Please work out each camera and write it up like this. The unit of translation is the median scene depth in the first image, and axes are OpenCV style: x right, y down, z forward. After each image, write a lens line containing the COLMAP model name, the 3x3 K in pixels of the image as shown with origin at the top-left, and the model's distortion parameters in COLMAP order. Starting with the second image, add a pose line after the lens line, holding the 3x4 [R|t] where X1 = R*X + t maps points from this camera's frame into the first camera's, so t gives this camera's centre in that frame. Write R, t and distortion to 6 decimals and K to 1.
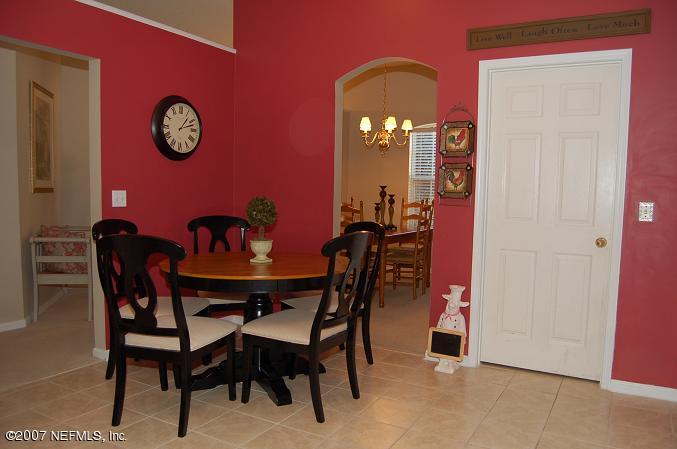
lens RADIAL K [[546.0, 0, 338.9], [0, 546.0, 224.5], [0, 0, 1]] dist [-0.067328, 0.028709]
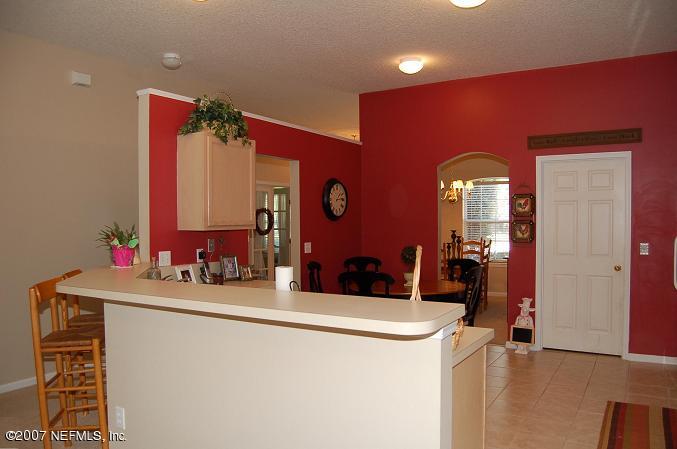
lens RADIAL K [[546.0, 0, 337.8], [0, 546.0, 225.9], [0, 0, 1]] dist [-0.067328, 0.028709]
pose [[0.999482, -0.024738, -0.020585, -0.293186], [0.023571, 0.998199, -0.055161, -0.022454], [0.021912, 0.054647, 0.998265, -0.587994]]
